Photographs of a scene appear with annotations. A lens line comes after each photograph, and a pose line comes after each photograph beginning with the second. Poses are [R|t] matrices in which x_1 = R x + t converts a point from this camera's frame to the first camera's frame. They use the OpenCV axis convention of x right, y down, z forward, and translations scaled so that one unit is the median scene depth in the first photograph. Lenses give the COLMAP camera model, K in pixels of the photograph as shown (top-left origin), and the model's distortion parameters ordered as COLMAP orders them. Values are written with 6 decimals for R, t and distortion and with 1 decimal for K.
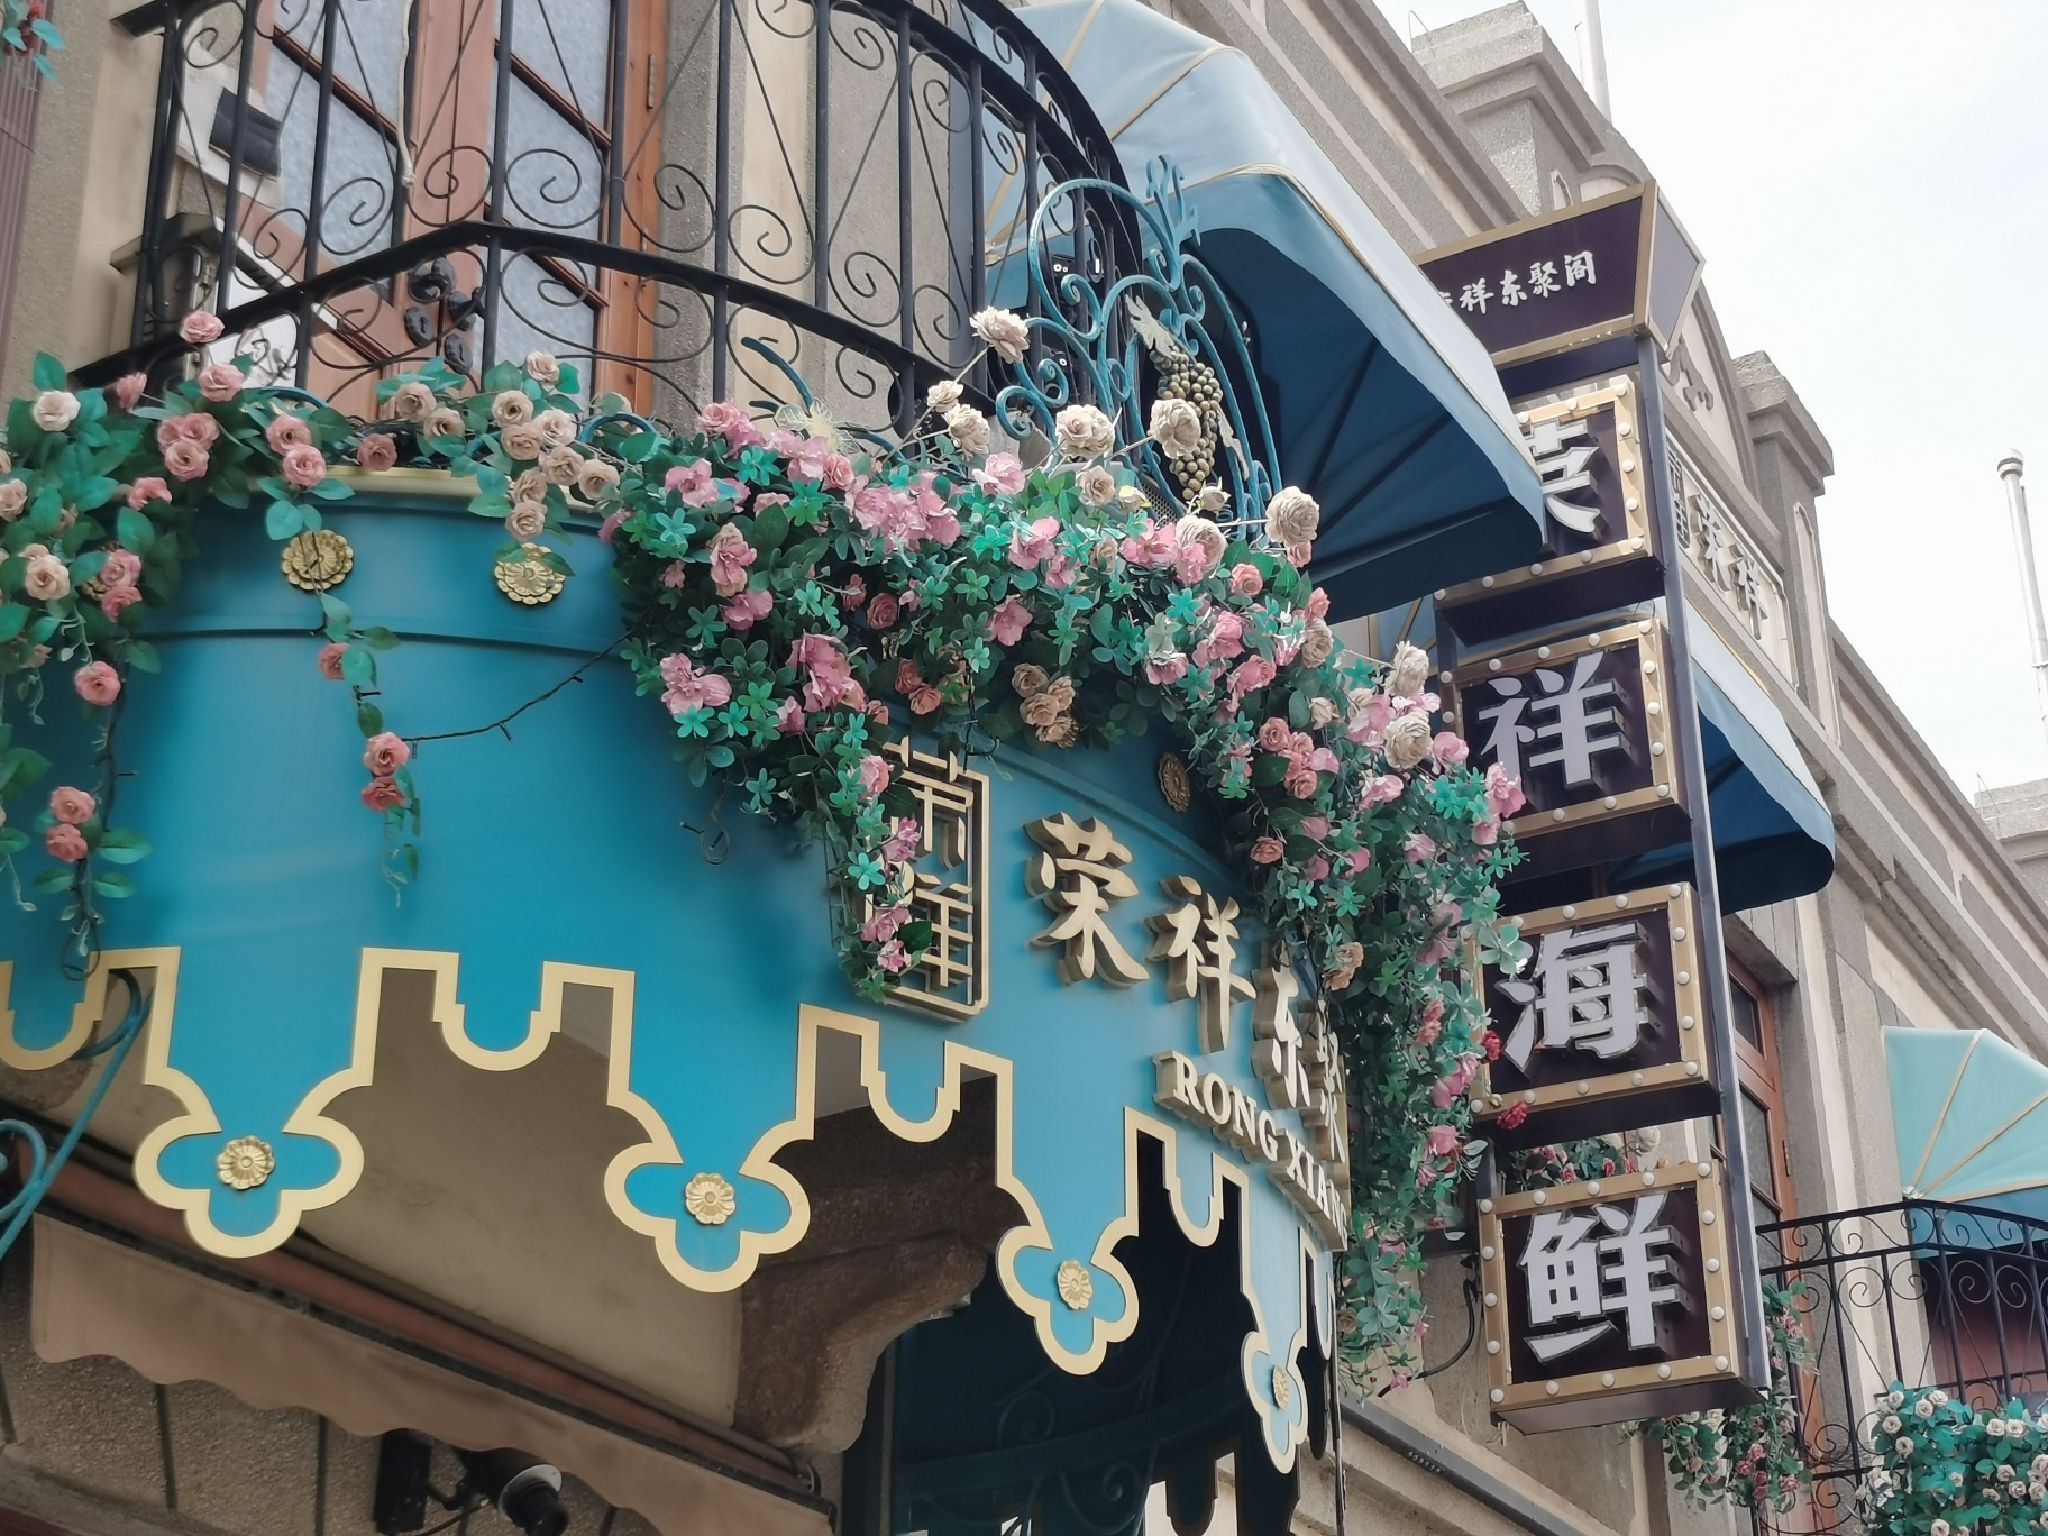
lens RADIAL K [[3560.7, 0, 1015.9], [0, 3560.7, 767.9], [0, 0, 1]] dist [0.025579, 0.000000]
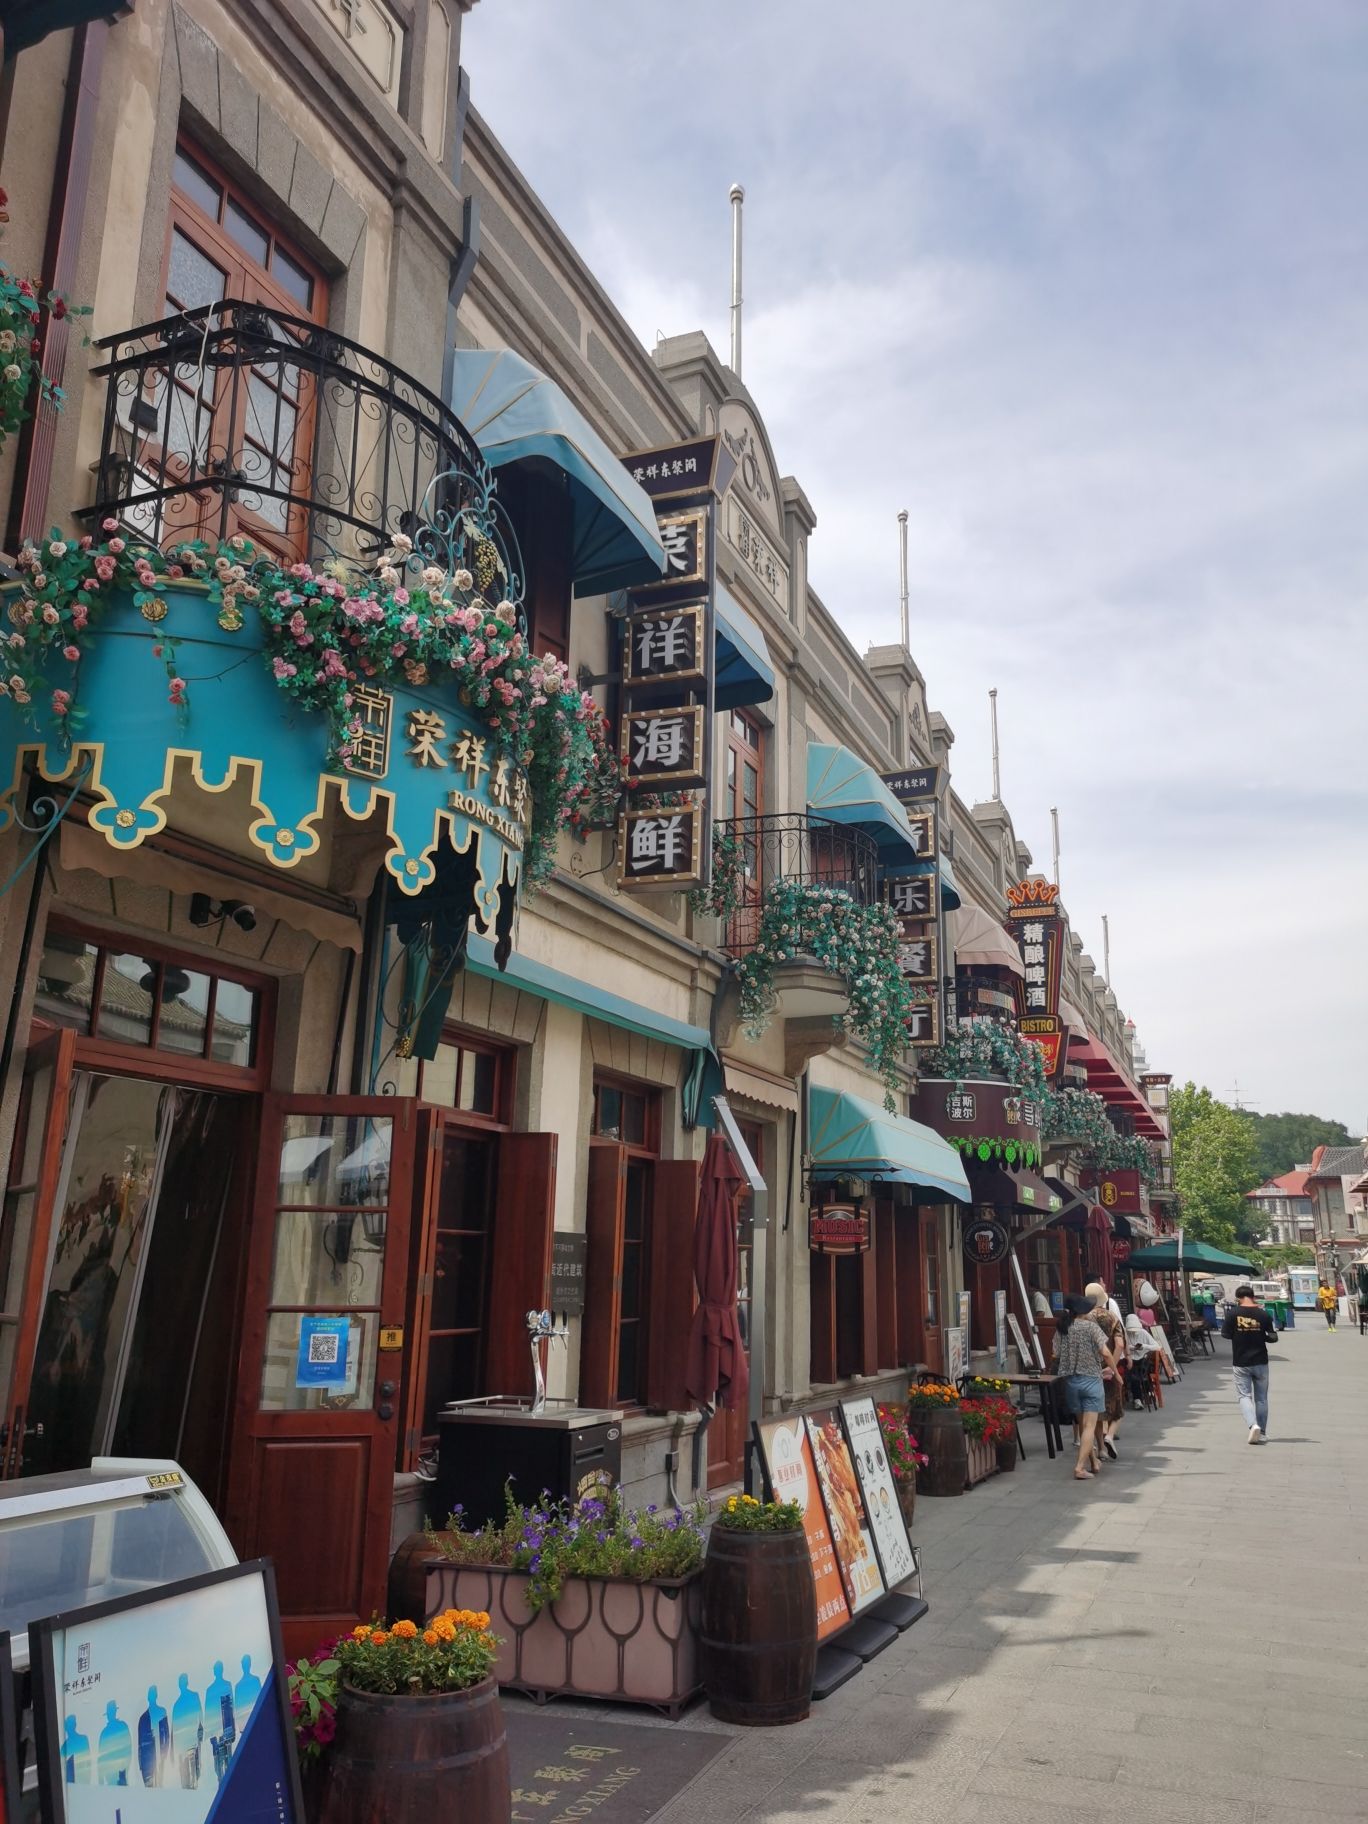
lens RADIAL K [[1424.6, 0, 690.8], [0, 1424.6, 904.3], [0, 0, 1]] dist [0.065042, -0.003600]
pose [[0.992789, 0.053927, 0.107059, 0.107647], [-0.076542, 0.972508, 0.219929, -0.099103], [-0.092256, -0.226538, 0.969623, -0.203376]]
